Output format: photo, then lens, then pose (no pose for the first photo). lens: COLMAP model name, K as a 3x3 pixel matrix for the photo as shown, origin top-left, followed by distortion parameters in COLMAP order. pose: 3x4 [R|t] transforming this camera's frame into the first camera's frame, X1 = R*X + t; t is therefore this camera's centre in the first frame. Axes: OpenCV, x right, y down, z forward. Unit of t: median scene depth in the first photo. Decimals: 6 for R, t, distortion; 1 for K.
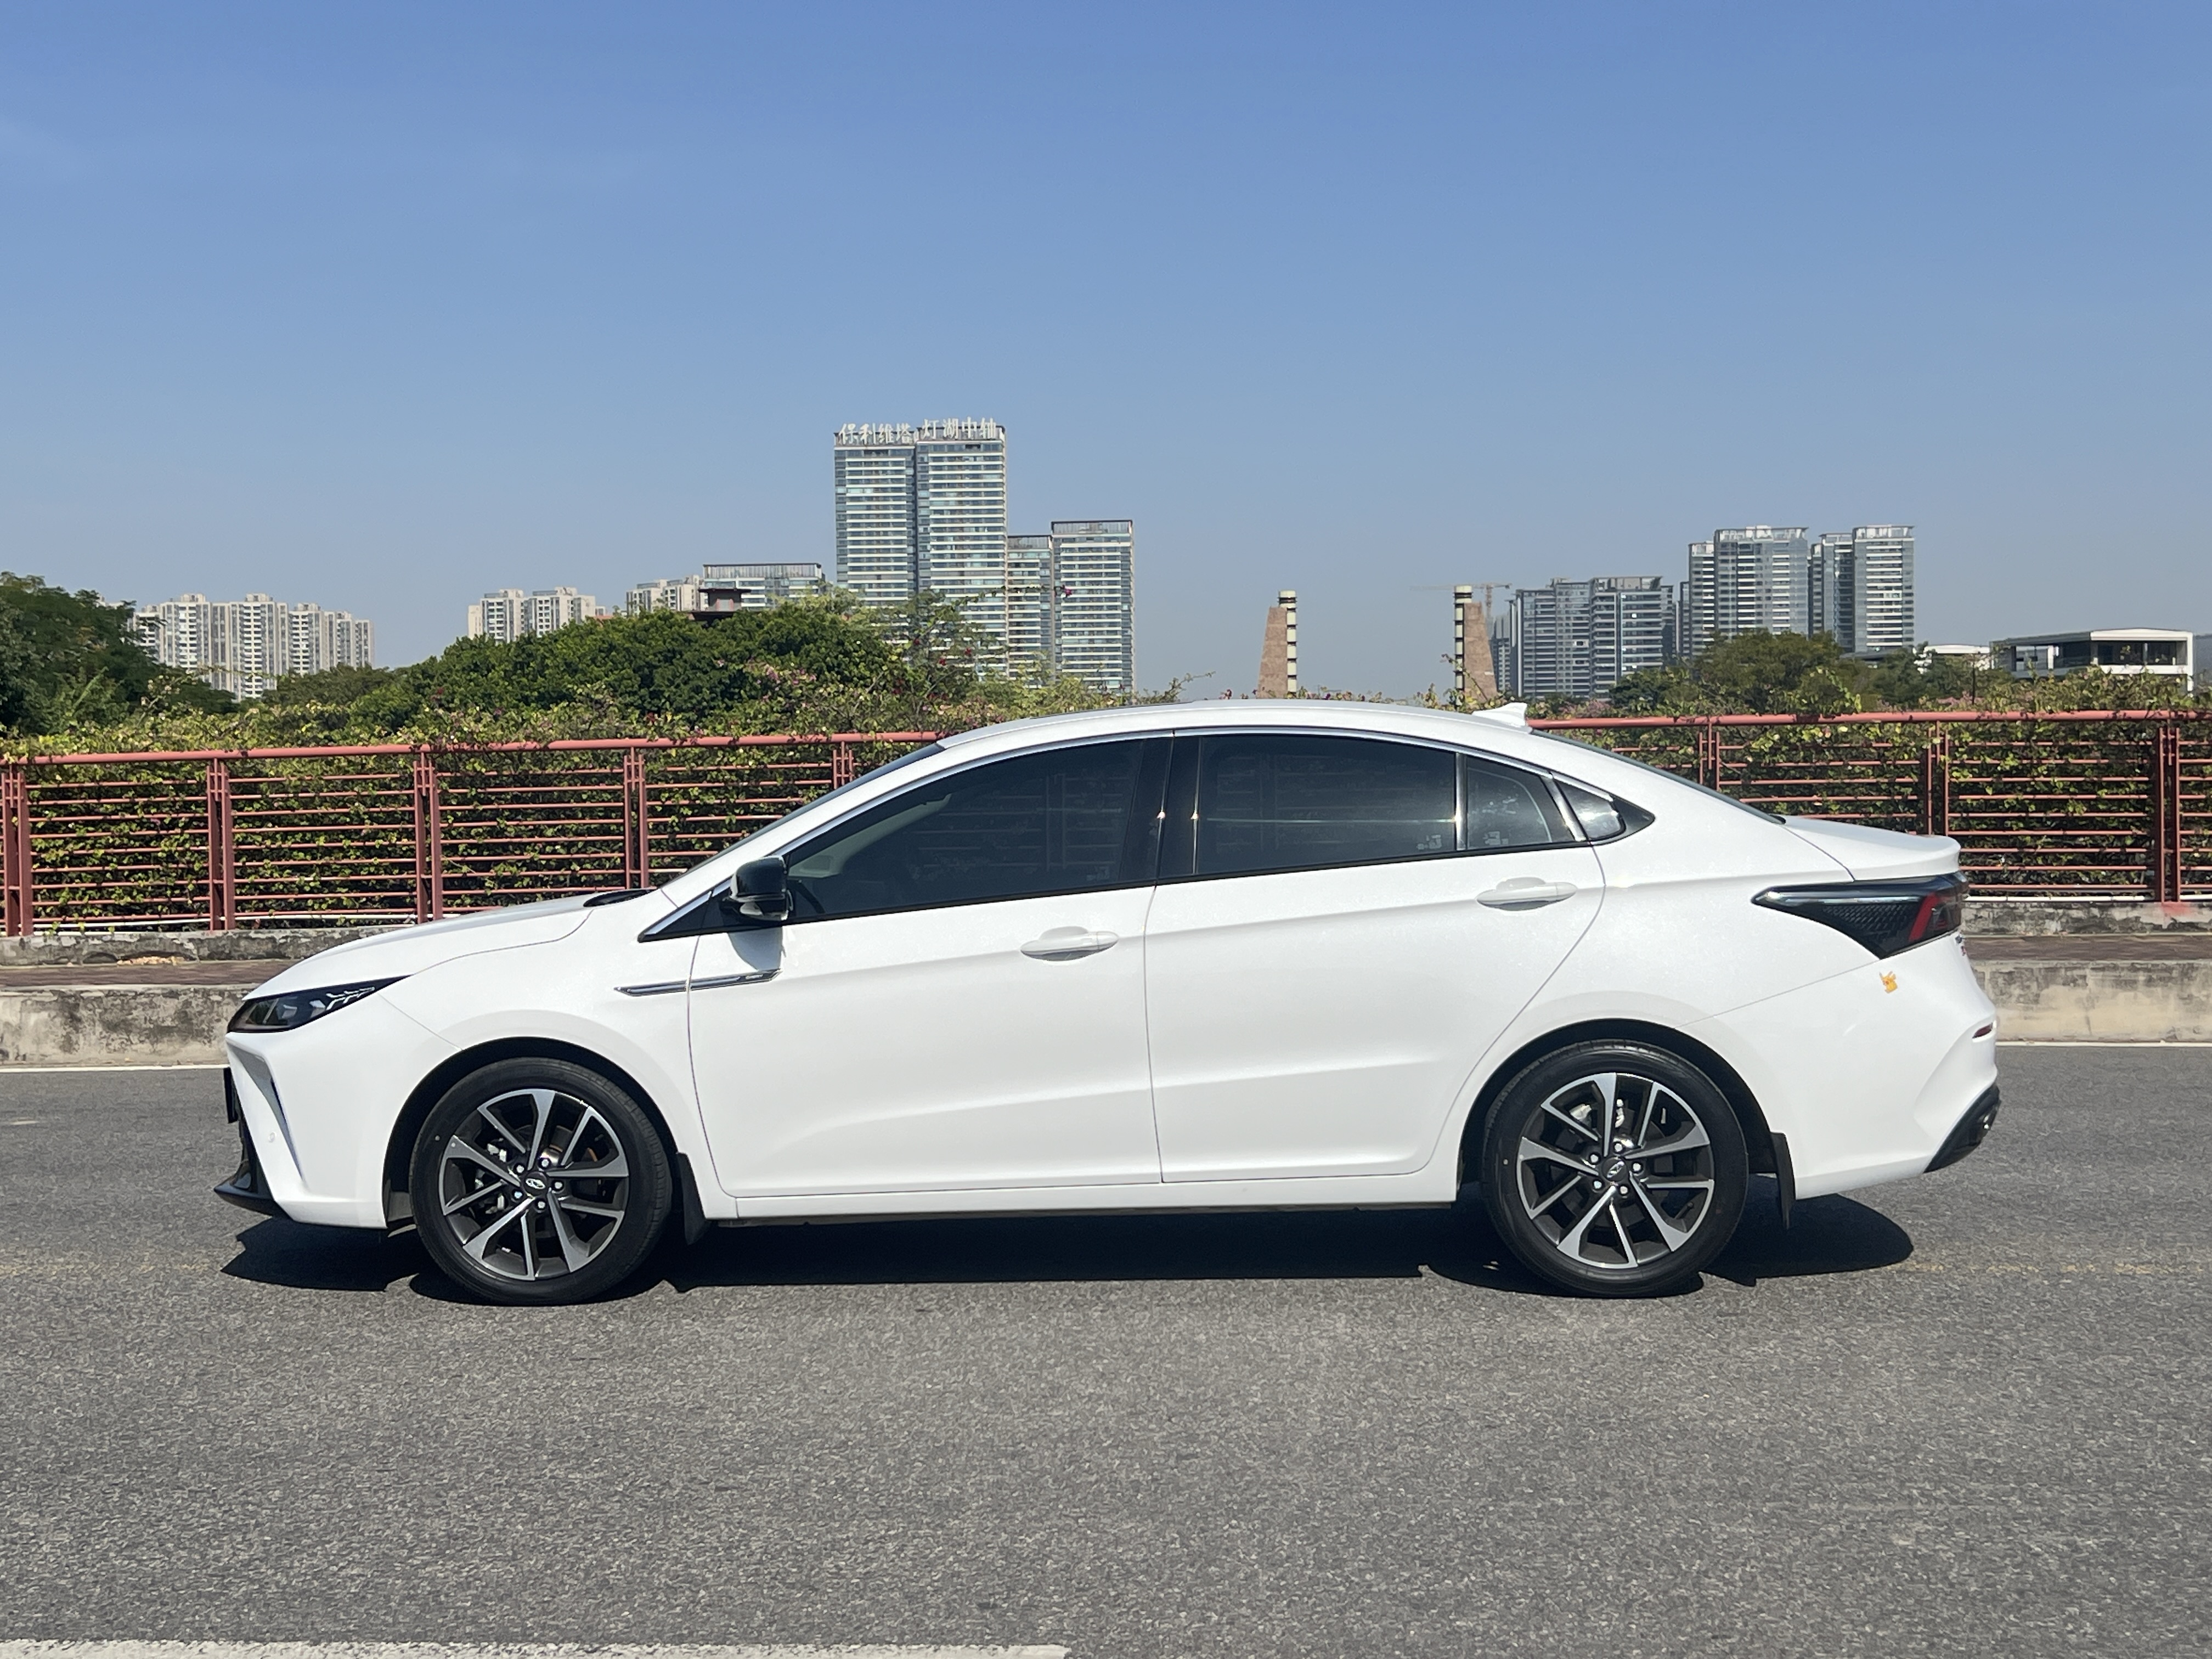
lens RADIAL K [[2833.5, 0, 1106.0], [0, 2833.5, 829.5], [0, 0, 1]] dist [0.163052, -0.452688]
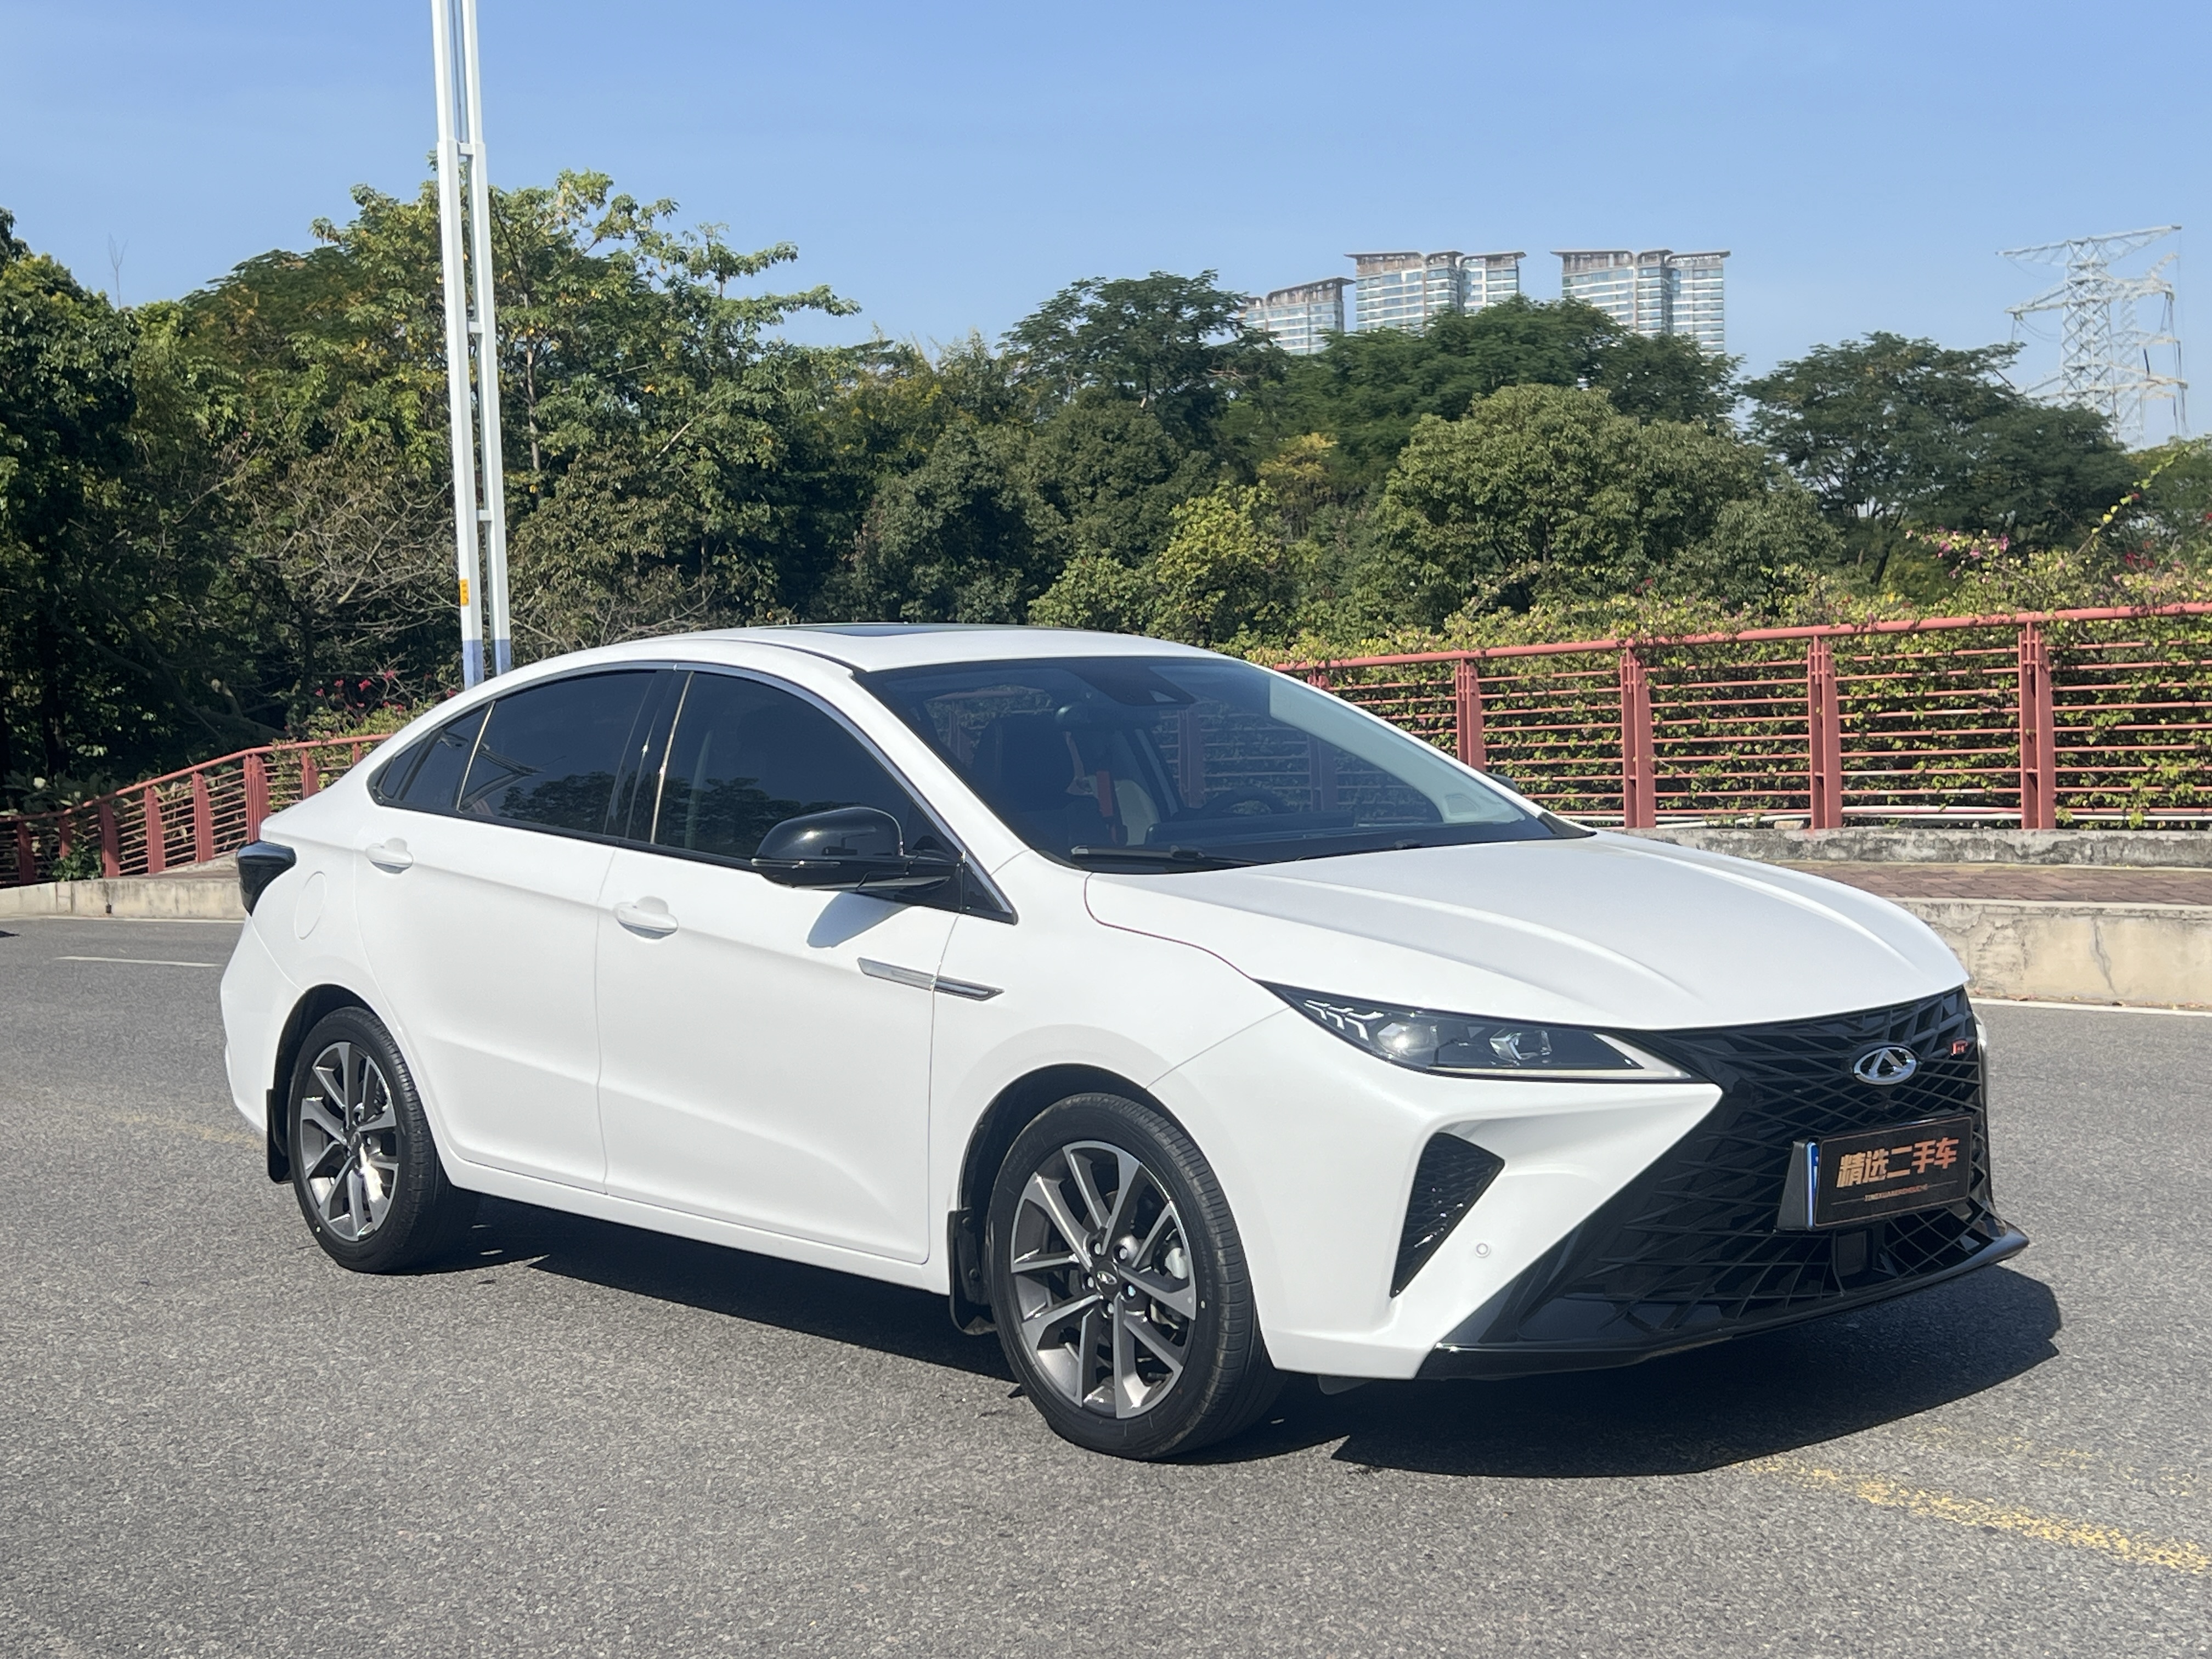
lens RADIAL K [[2888.7, 0, 1106.0], [0, 2888.7, 829.5], [0, 0, 1]] dist [0.181544, -0.523305]
pose [[0.719865, 0.020646, -0.693807, 0.311625], [0.010999, 0.999093, 0.041142, -0.008201], [0.694027, -0.037248, 0.718985, 0.183234]]
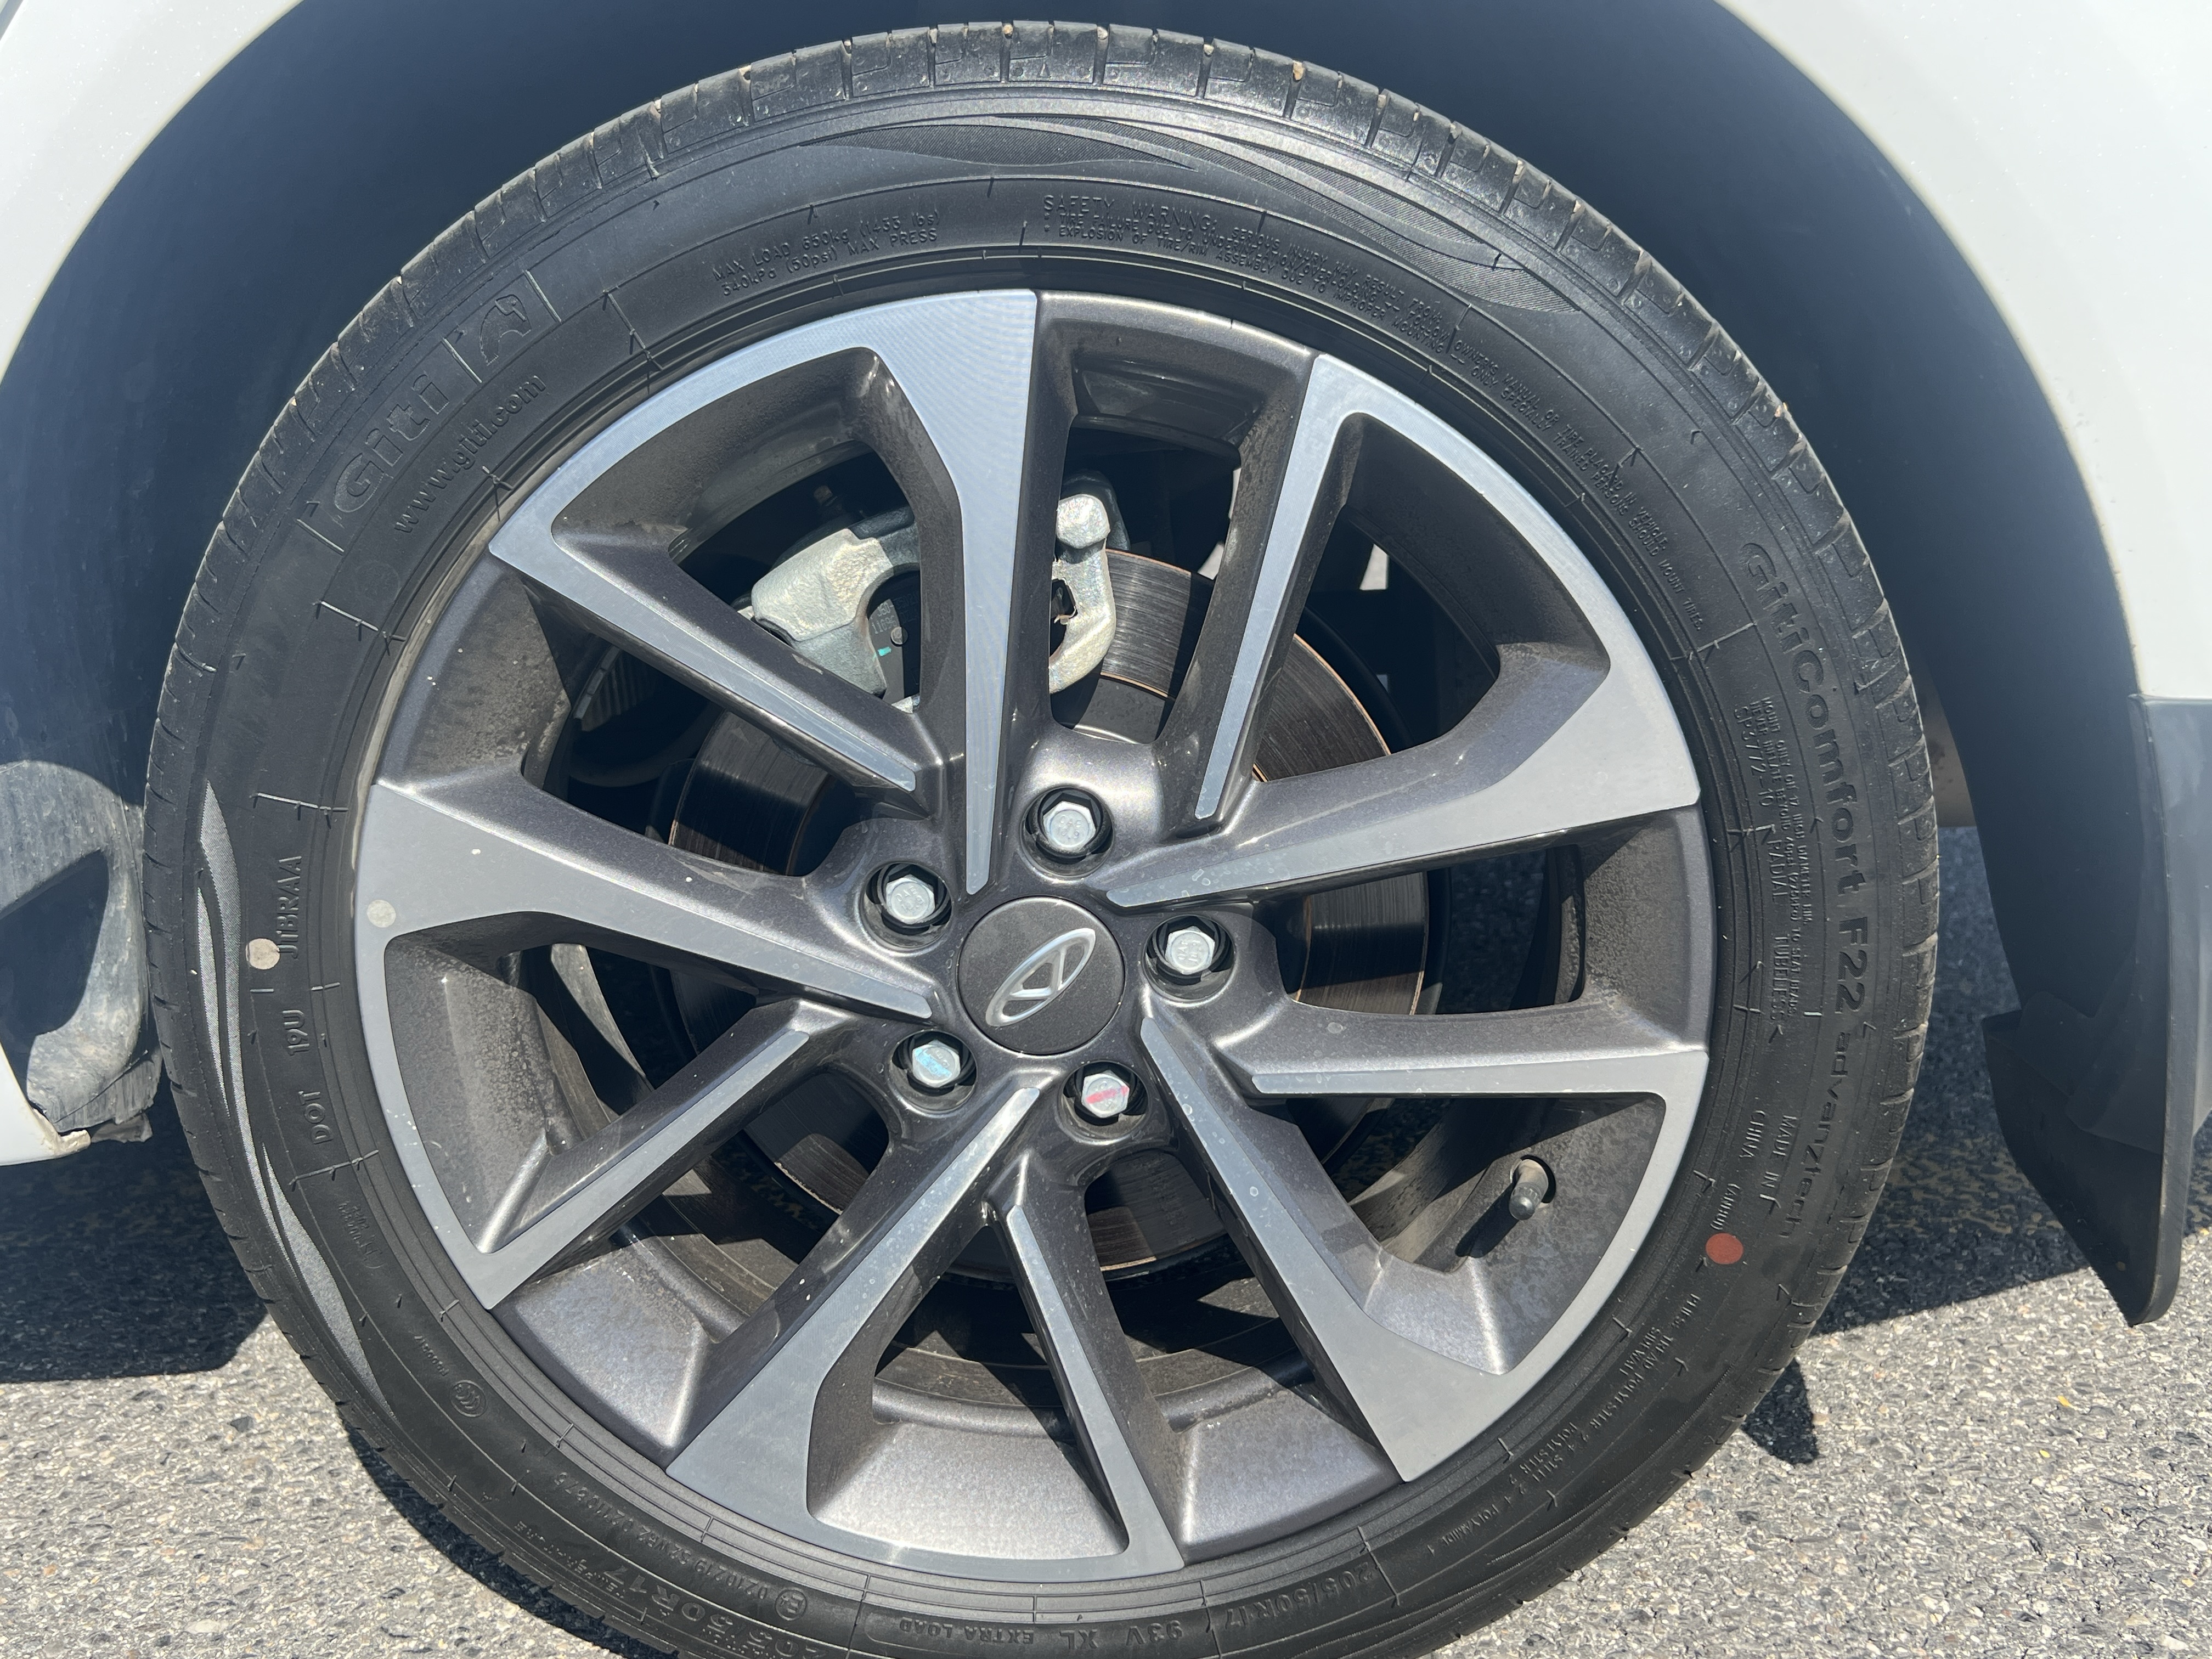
lens RADIAL K [[1964.1, 0, 1106.0], [0, 1964.1, 829.5], [0, 0, 1]] dist [-0.016893, -0.011099]
pose [[0.997778, -0.022436, 0.062738, 0.072086], [0.005836, 0.967408, 0.253154, 0.035438], [-0.066373, -0.252225, 0.965390, 0.370977]]
